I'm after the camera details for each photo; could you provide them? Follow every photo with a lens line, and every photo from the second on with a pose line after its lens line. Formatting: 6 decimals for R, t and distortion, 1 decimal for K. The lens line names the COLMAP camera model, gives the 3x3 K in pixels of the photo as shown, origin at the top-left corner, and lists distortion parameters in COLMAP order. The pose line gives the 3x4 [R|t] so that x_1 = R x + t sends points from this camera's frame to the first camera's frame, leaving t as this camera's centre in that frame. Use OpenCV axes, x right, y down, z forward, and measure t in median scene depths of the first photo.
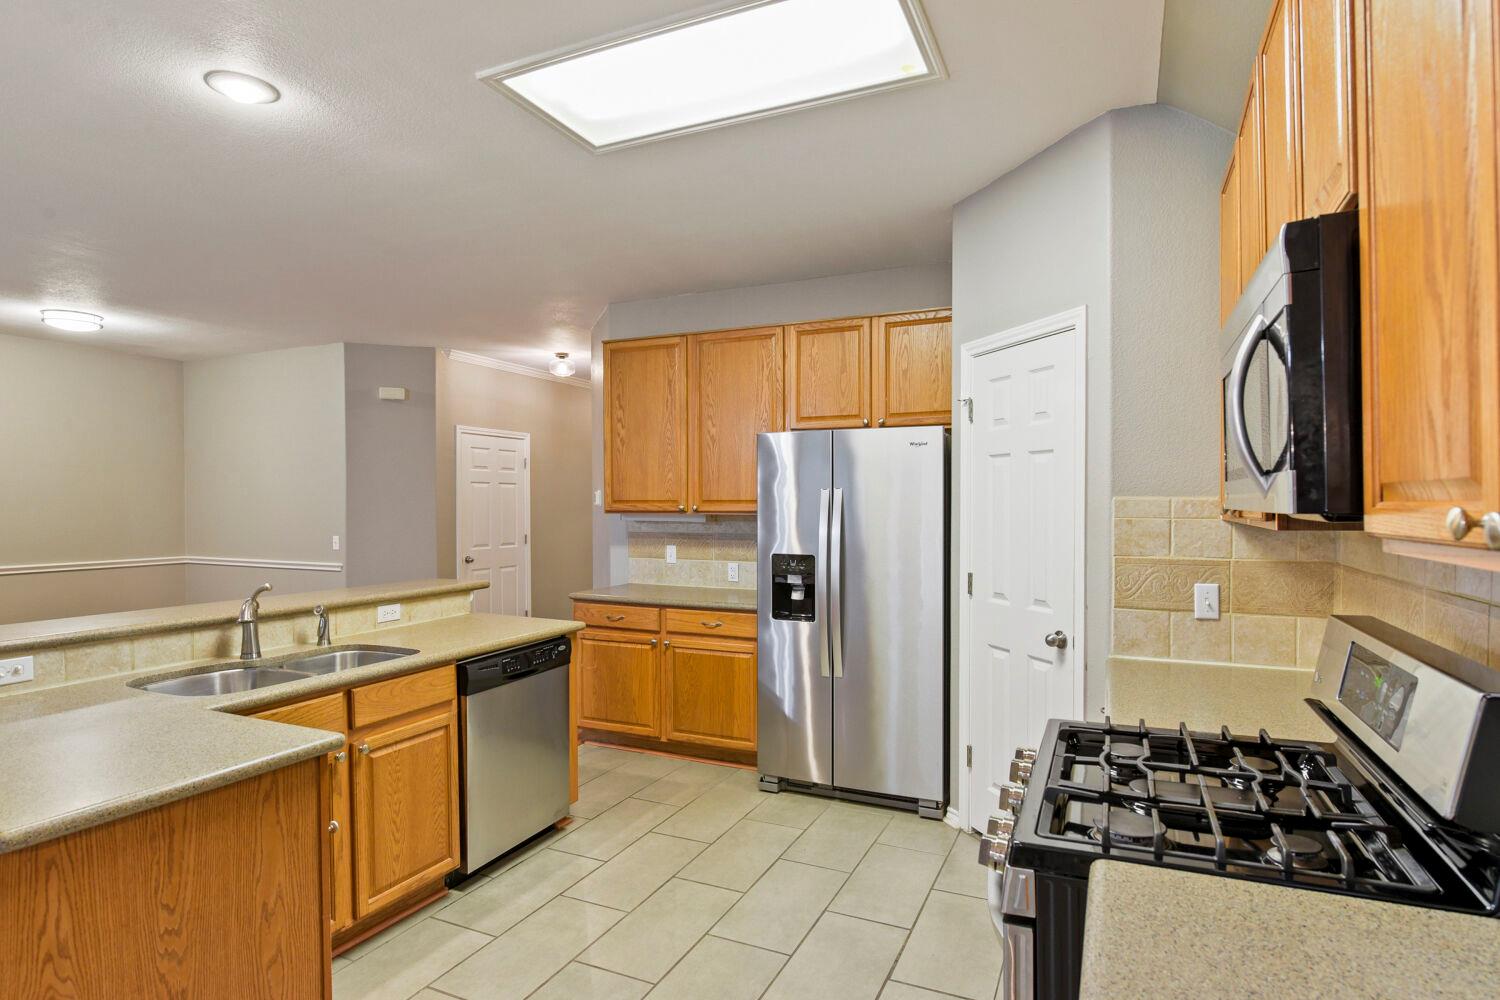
lens RADIAL K [[788.4, 0, 756.7], [0, 788.4, 503.3], [0, 0, 1]] dist [-0.000372, 0.000060]
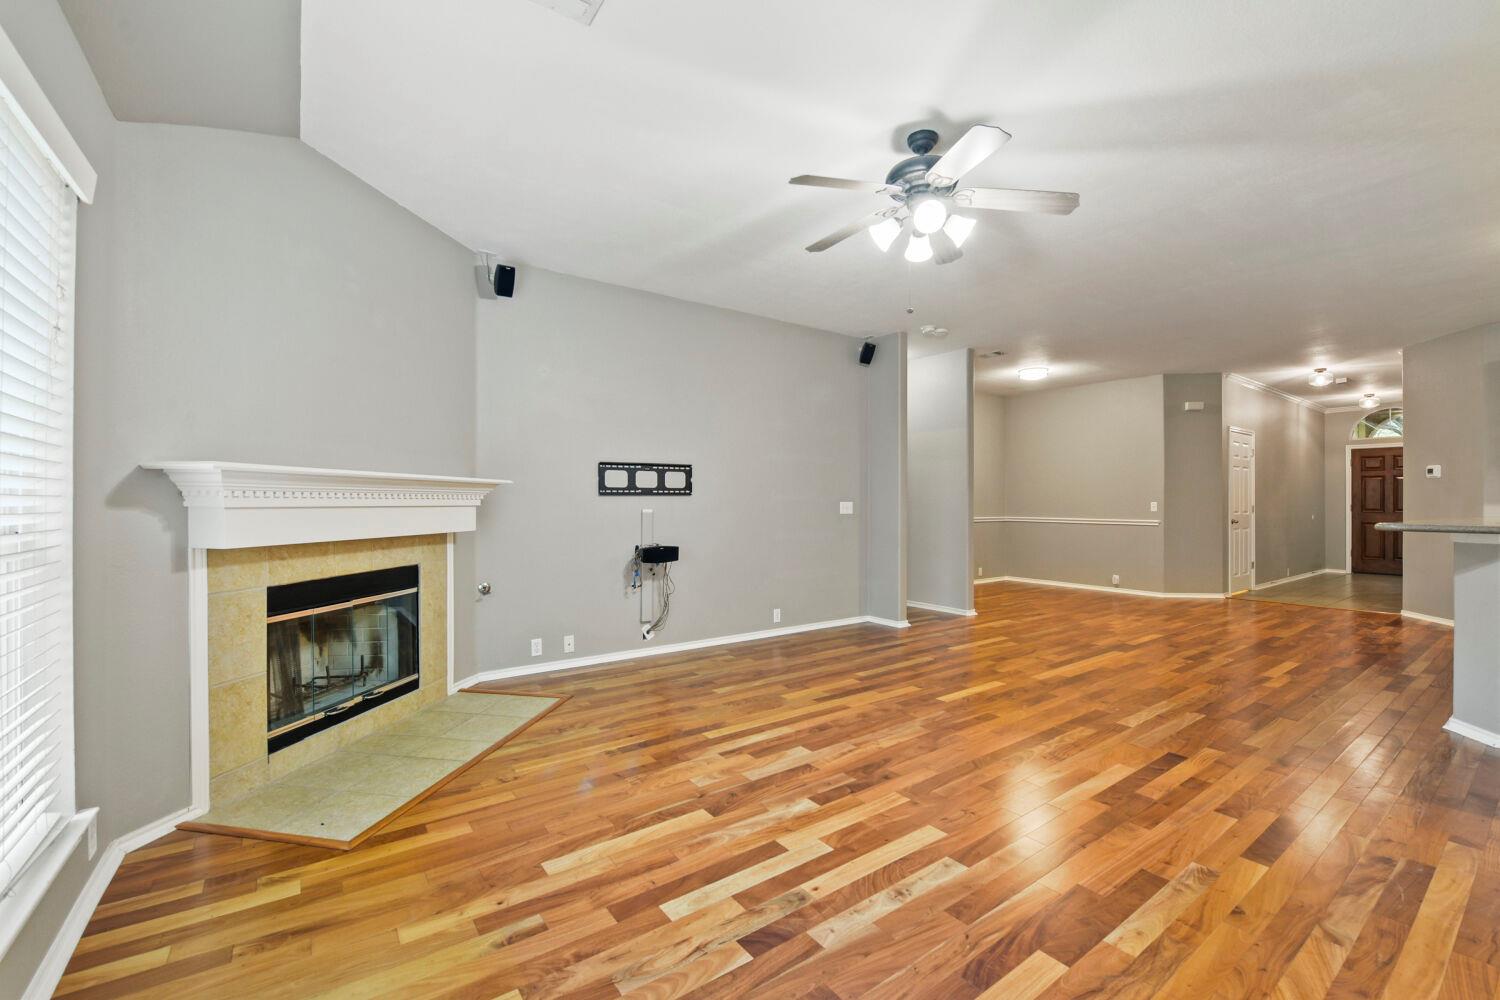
lens RADIAL K [[621.3, 0, 759.0], [0, 621.3, 504.5], [0, 0, 1]] dist [-0.006555, -0.001168]
pose [[0.873281, 0.002427, -0.487211, -0.824302], [-0.000725, 0.999993, 0.003681, 0.055436], [0.487217, -0.002861, 0.873277, -0.555076]]
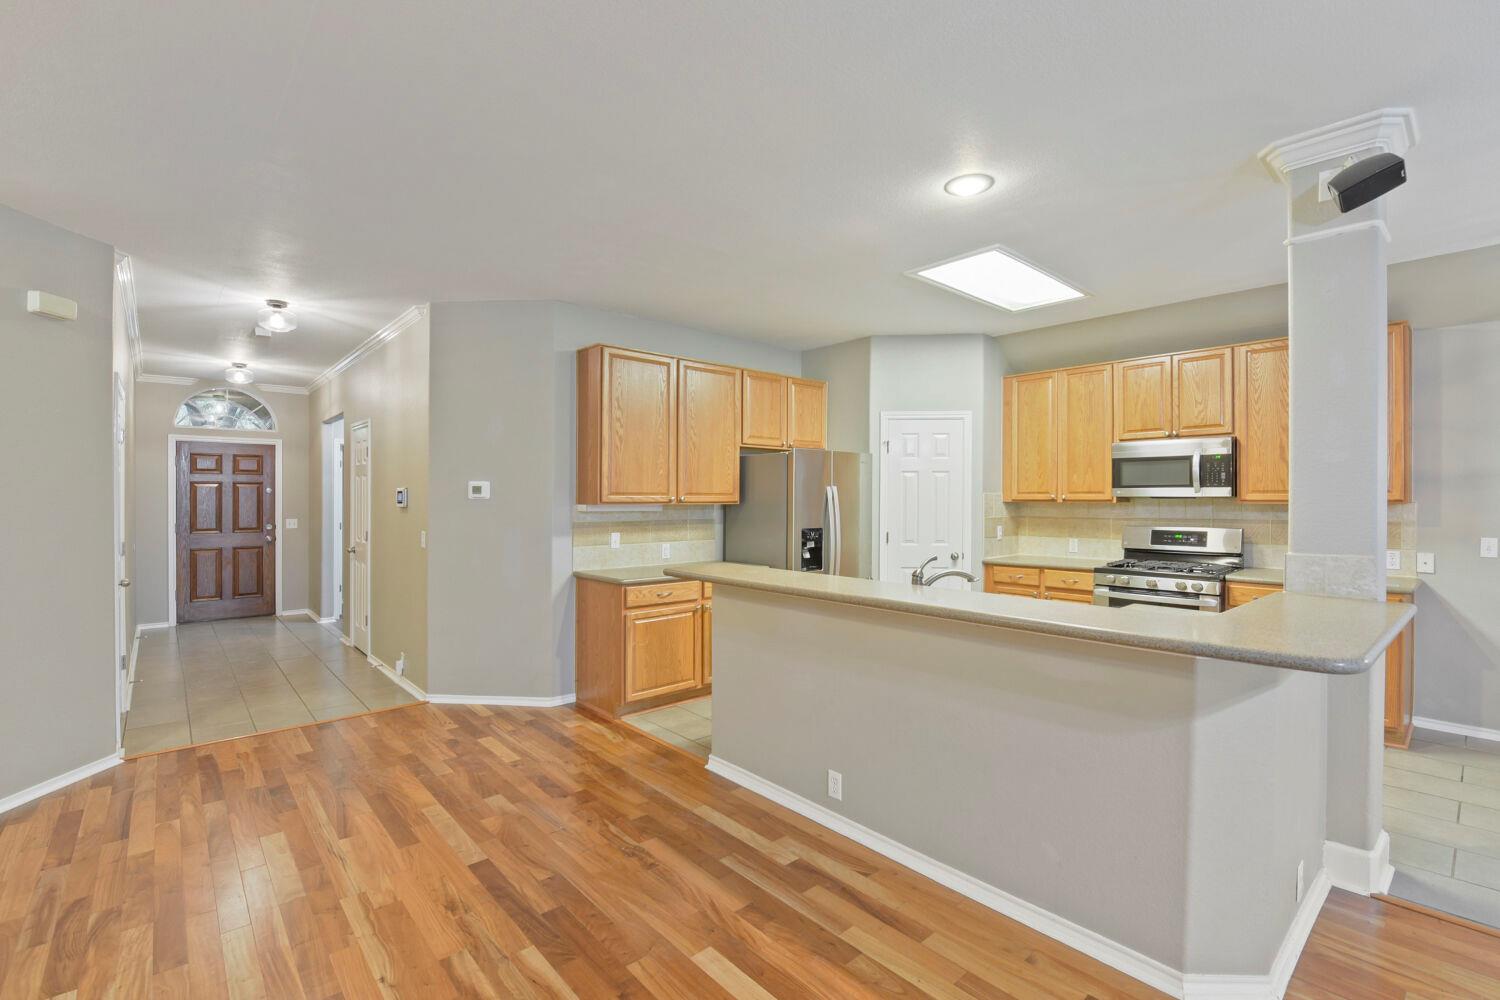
lens RADIAL K [[672.1, 0, 757.3], [0, 672.1, 496.9], [0, 0, 1]] dist [-0.004522, -0.000506]
pose [[0.403564, -0.001113, 0.914951, -0.951739], [0.000520, 0.999999, 0.000987, 0.001237], [-0.914951, 0.000077, 0.403564, 0.445556]]
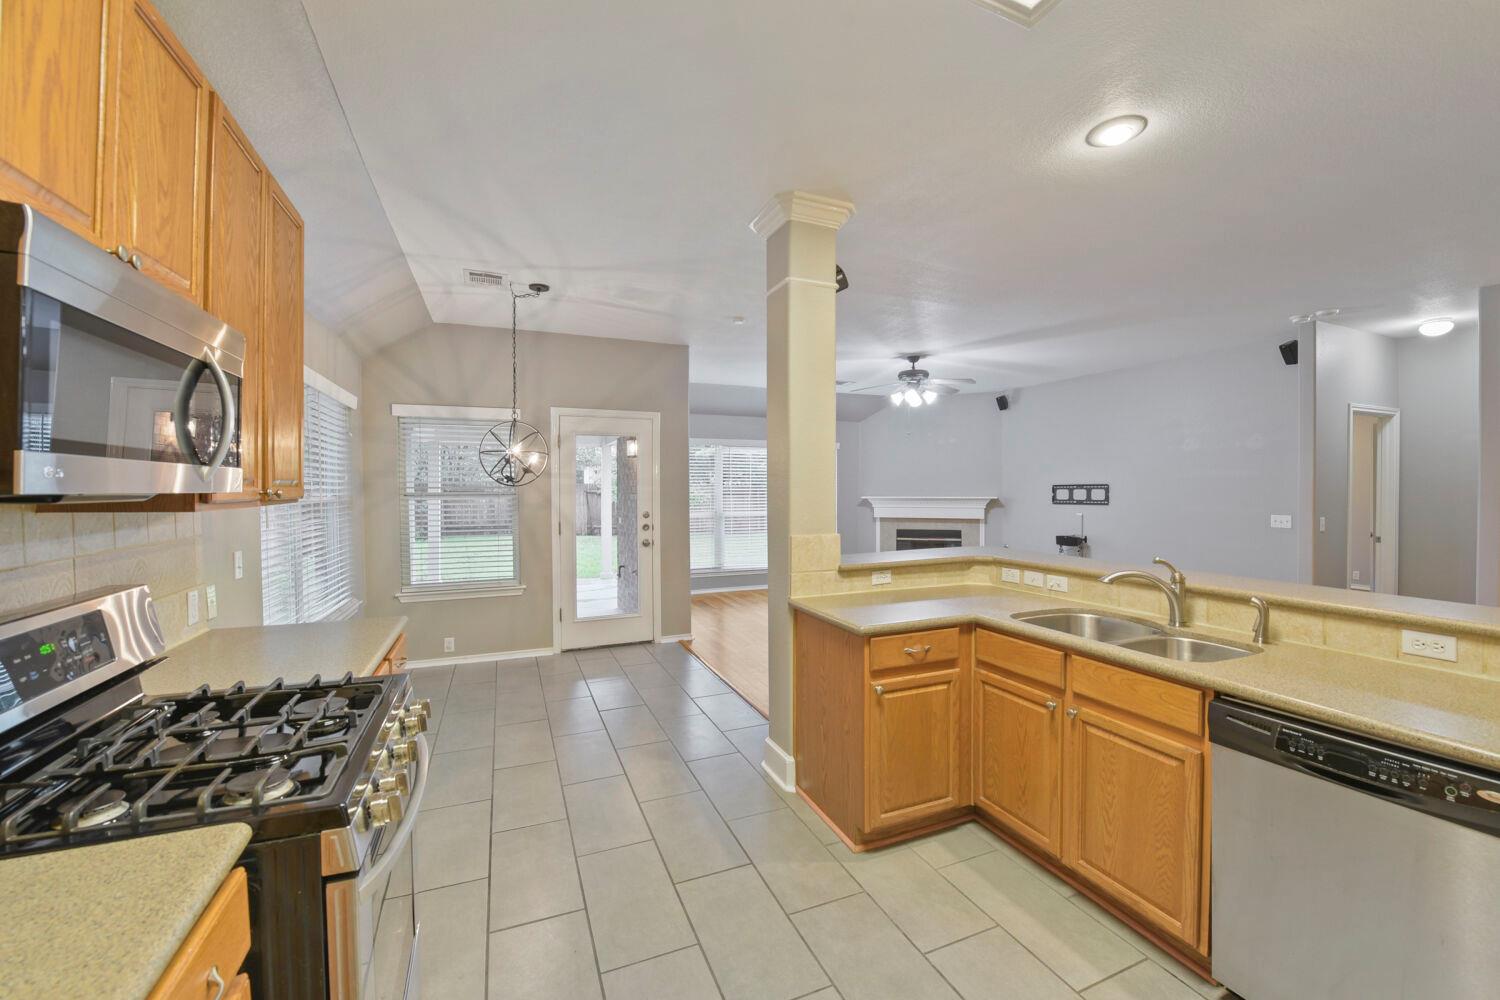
lens RADIAL K [[602.3, 0, 755.2], [0, 602.3, 496.5], [0, 0, 1]] dist [-0.008806, -0.000632]
pose [[-0.673840, 0.012828, -0.738766, 0.192432], [0.004858, 0.999905, 0.012931, 0.002199], [0.738861, 0.005124, -0.673838, 0.604311]]
